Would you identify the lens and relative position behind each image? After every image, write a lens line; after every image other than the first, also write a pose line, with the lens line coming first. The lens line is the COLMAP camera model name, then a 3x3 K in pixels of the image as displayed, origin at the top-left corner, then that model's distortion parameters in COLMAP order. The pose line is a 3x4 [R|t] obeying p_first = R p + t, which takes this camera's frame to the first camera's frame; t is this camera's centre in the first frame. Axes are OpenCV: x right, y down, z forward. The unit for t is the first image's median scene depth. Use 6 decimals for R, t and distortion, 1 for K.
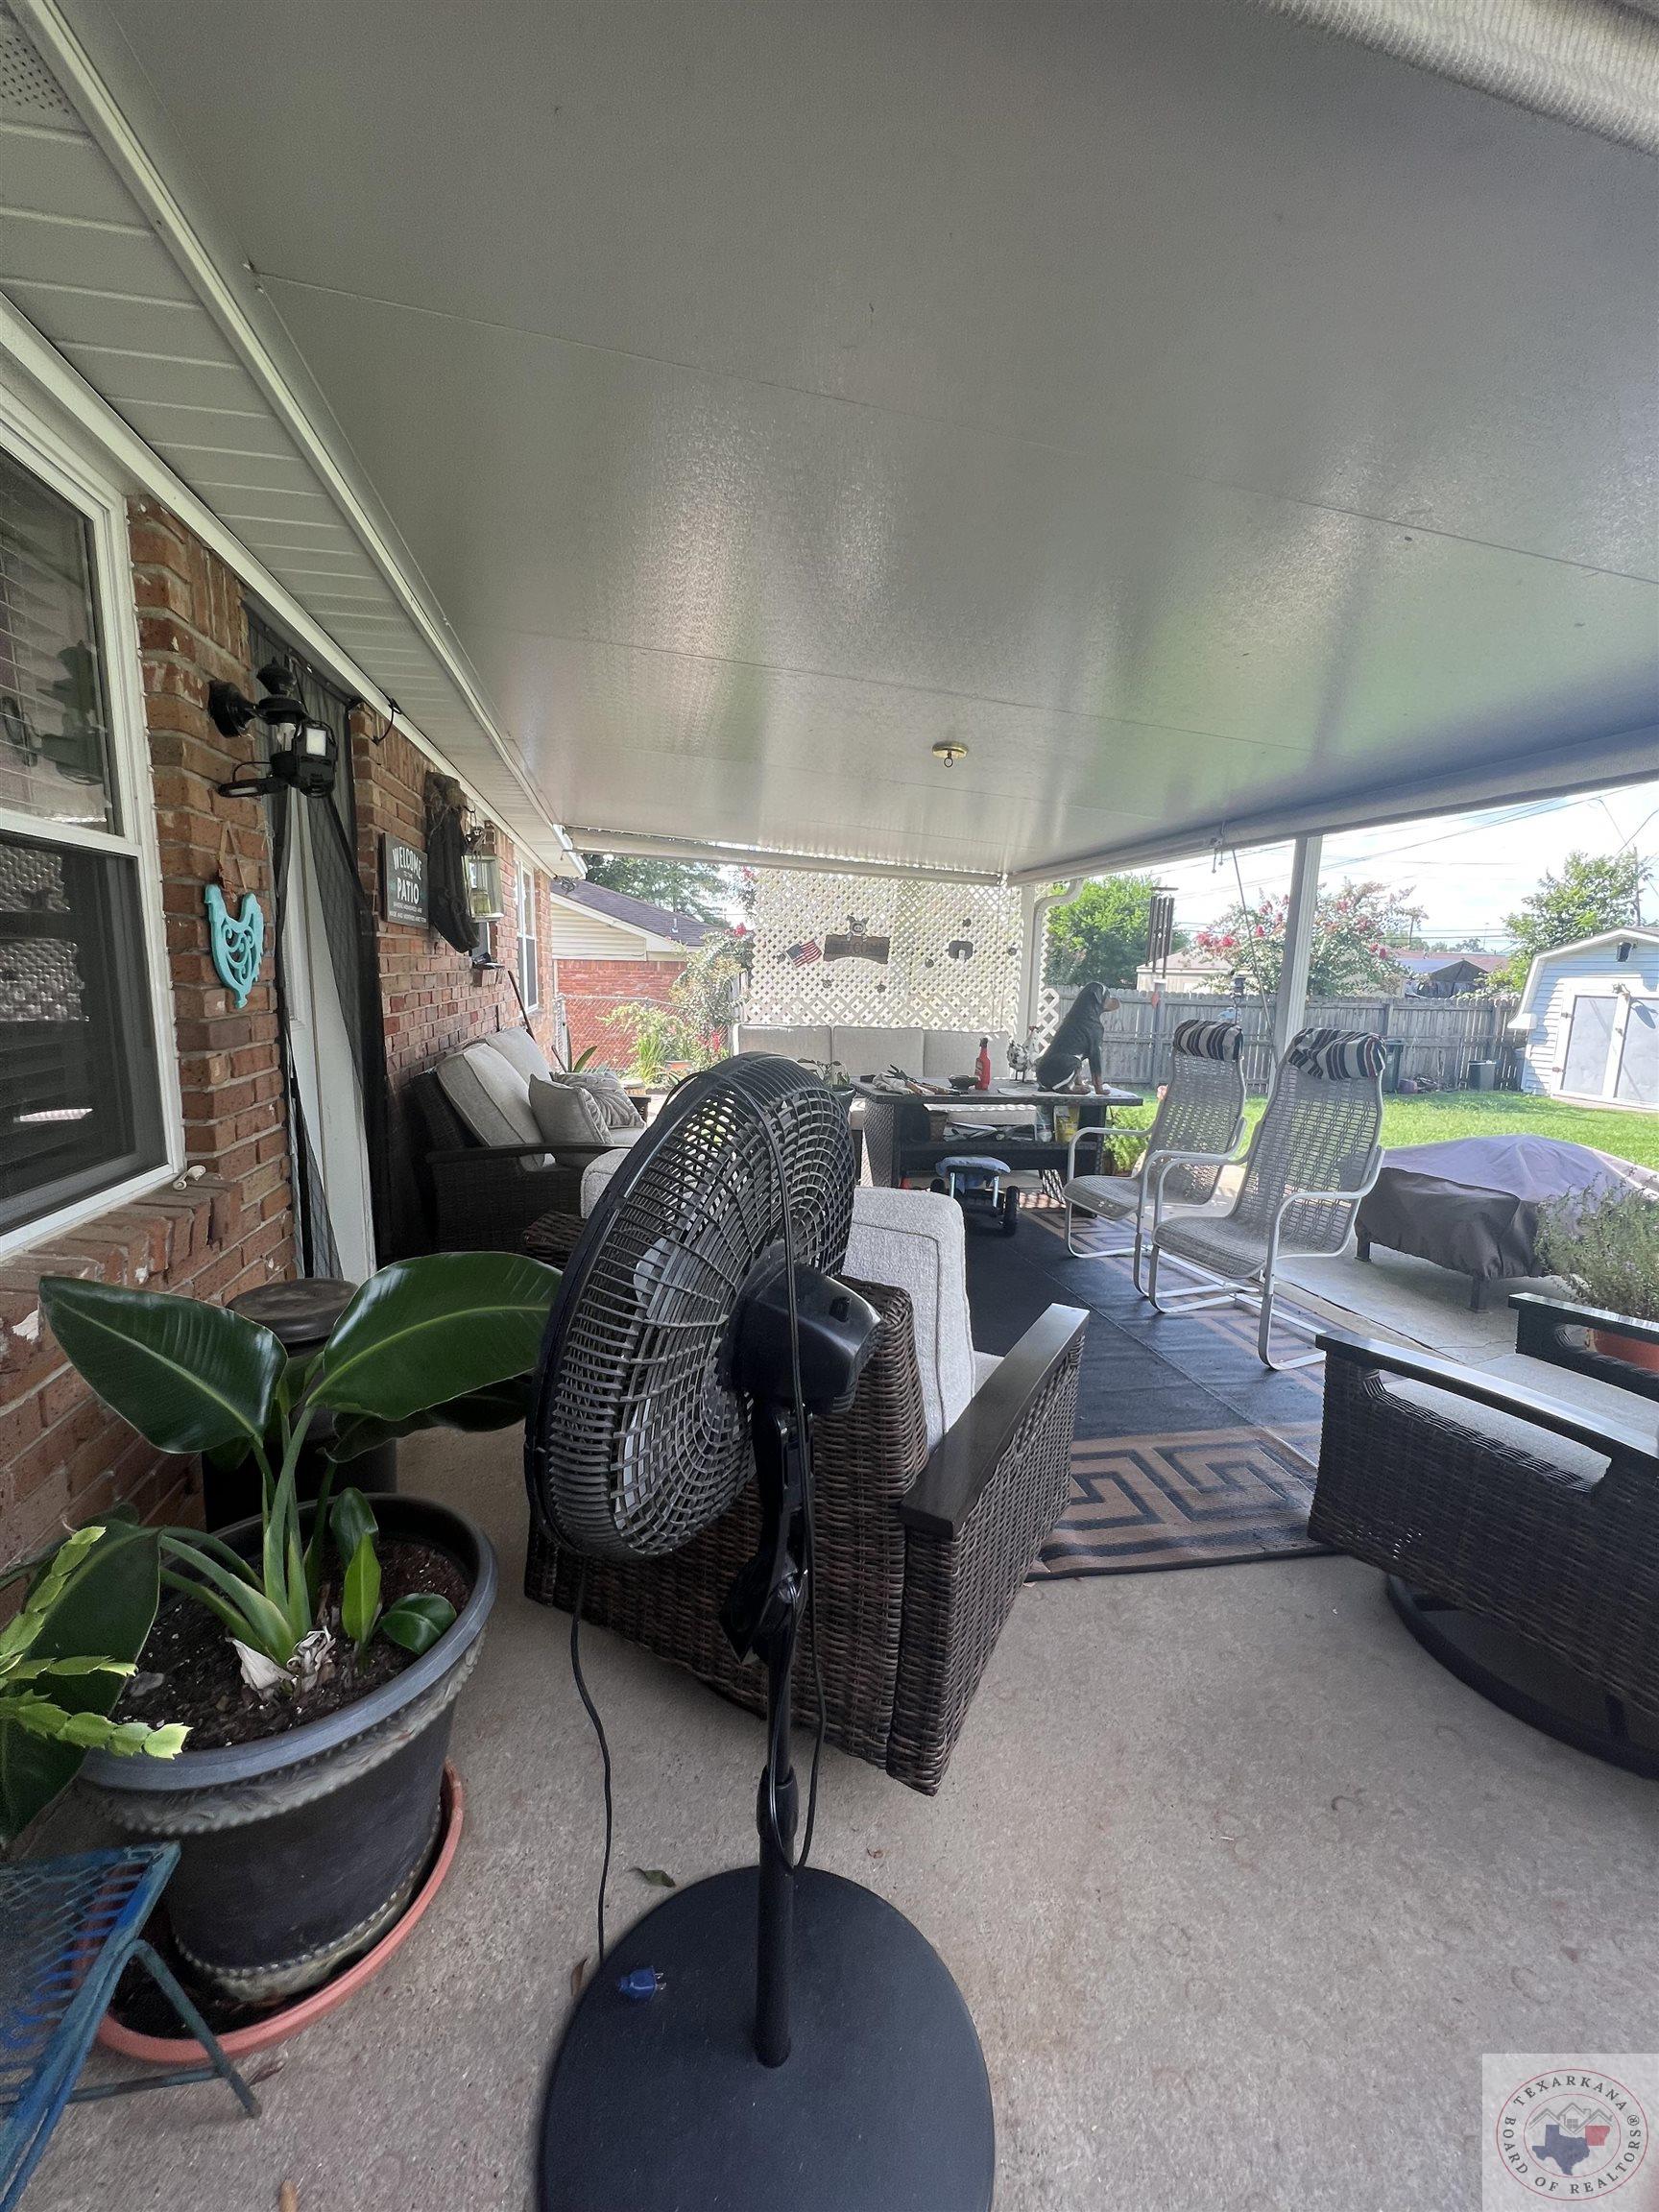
lens RADIAL K [[882.9, 0, 828.4], [0, 882.9, 1114.1], [0, 0, 1]] dist [-0.000754, -0.000216]
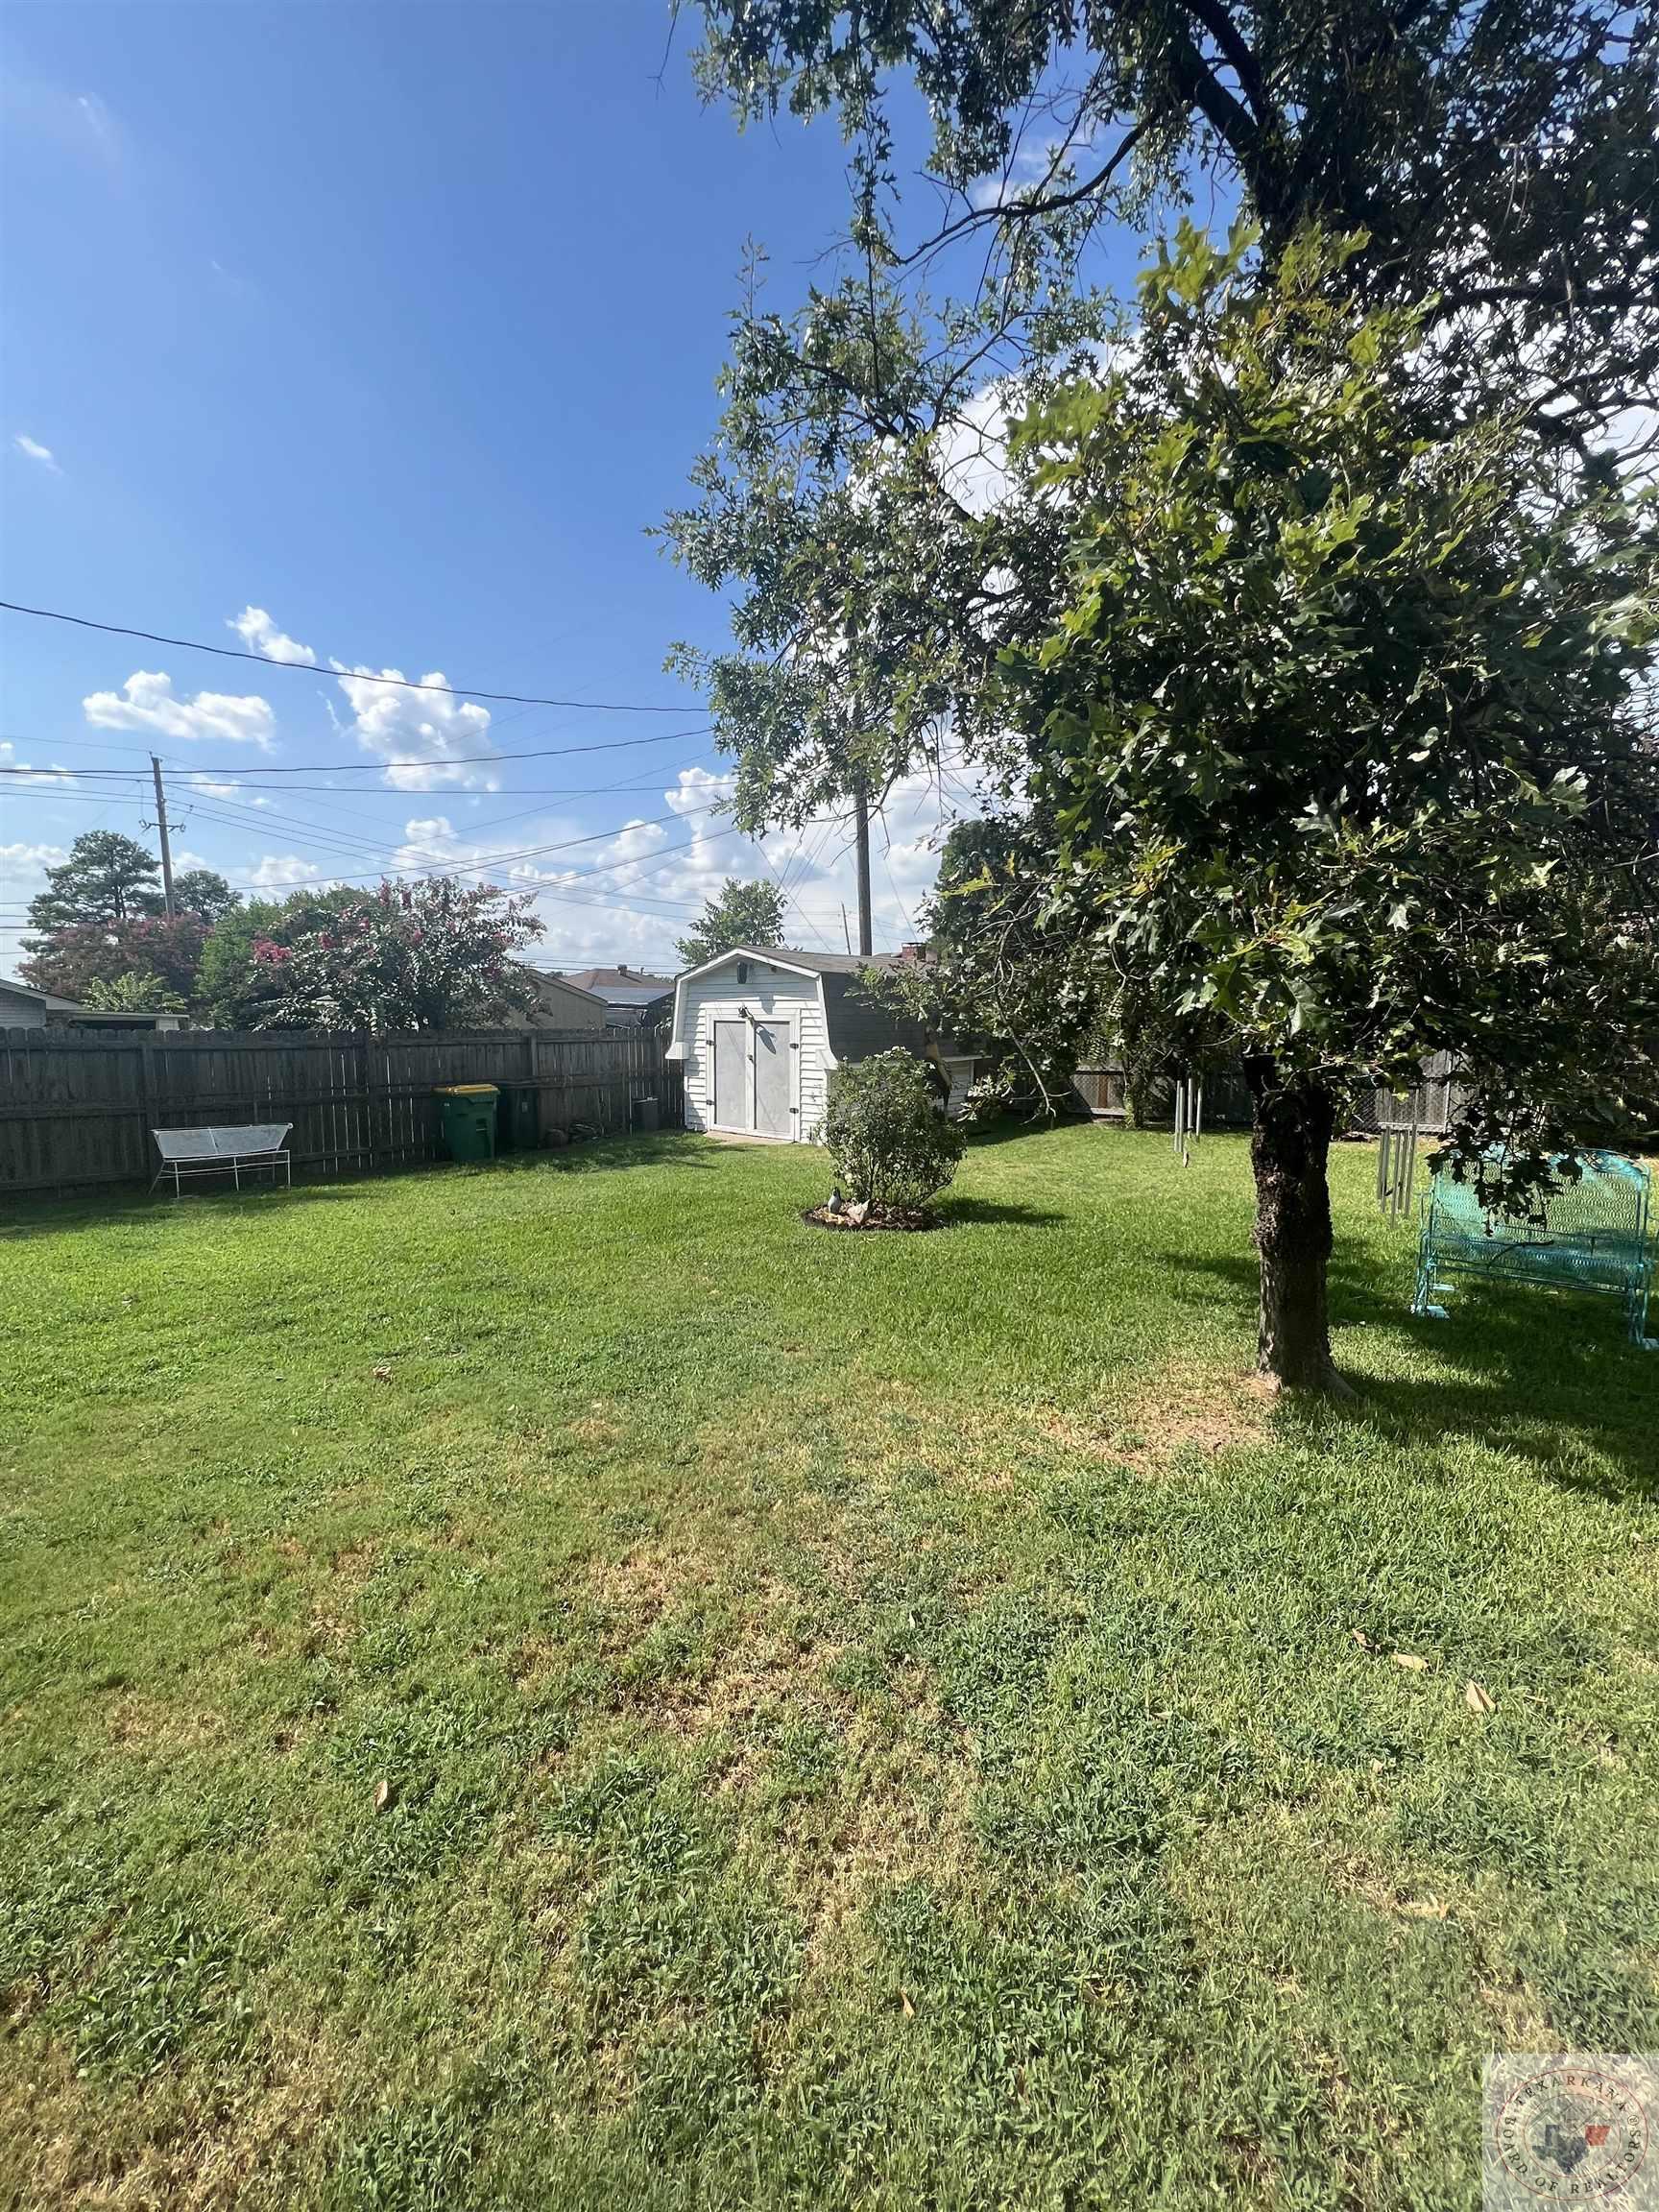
lens RADIAL K [[882.9, 0, 830.3], [0, 882.9, 1106.8], [0, 0, 1]] dist [-0.000754, -0.000216]
pose [[0.758768, -0.085716, 0.645697, 0.332662], [0.117937, 0.992998, -0.006770, -0.024933], [-0.640595, 0.081288, 0.763564, 0.225893]]
